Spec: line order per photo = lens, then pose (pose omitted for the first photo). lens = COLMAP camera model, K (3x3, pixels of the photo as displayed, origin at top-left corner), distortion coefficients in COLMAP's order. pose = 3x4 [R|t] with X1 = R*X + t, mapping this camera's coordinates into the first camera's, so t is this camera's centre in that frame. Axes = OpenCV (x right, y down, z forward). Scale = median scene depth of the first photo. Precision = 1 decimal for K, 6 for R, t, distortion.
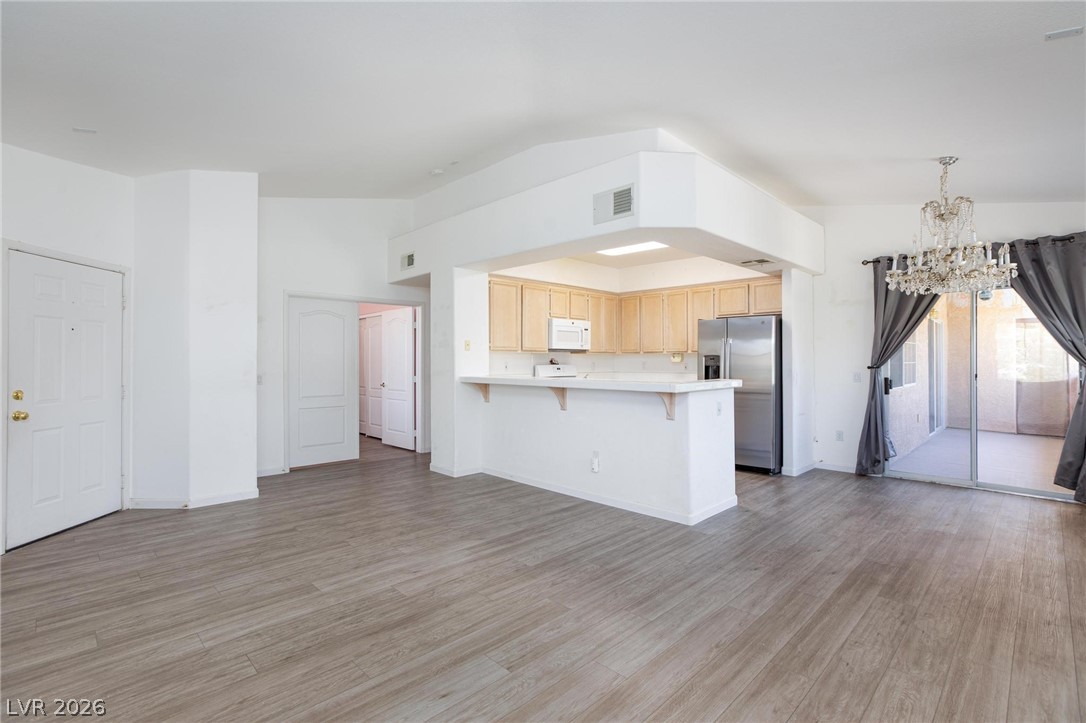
lens RADIAL K [[505.7, 0, 538.5], [0, 505.7, 358.2], [0, 0, 1]] dist [-0.025402, 0.013504]
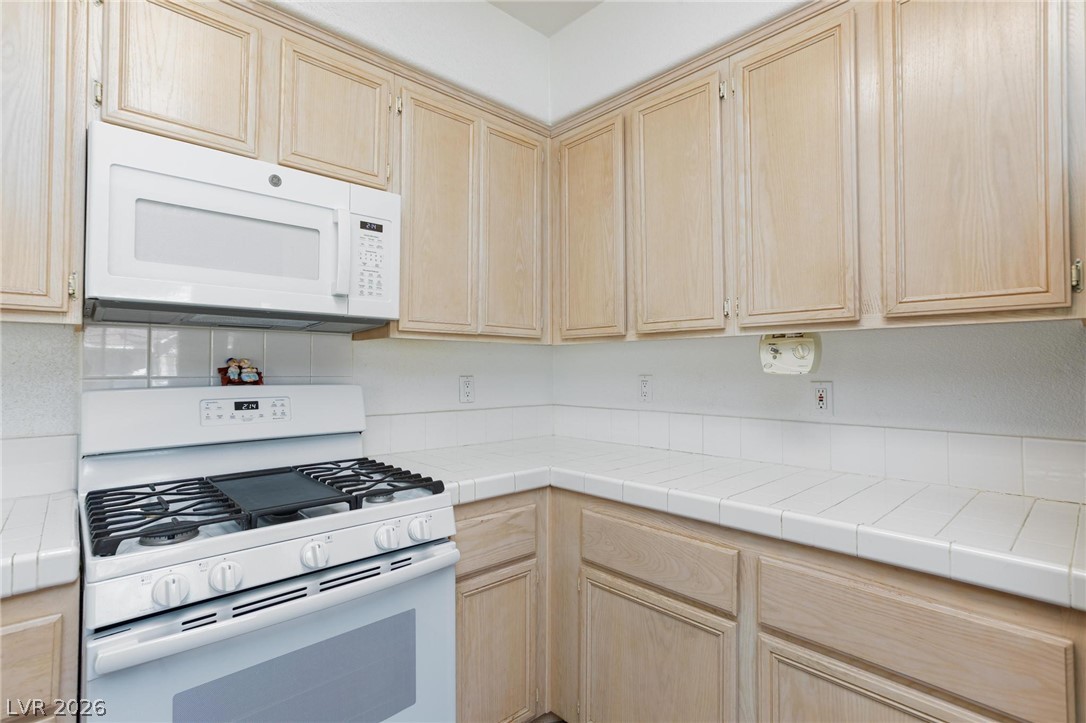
lens RADIAL K [[505.7, 0, 538.5], [0, 505.7, 358.2], [0, 0, 1]] dist [-0.025402, 0.013504]
pose [[0.999355, 0.001175, -0.035892, 0.328280], [-0.001627, 0.999920, -0.012543, 0.005890], [0.035874, 0.012593, 0.999277, 1.470377]]
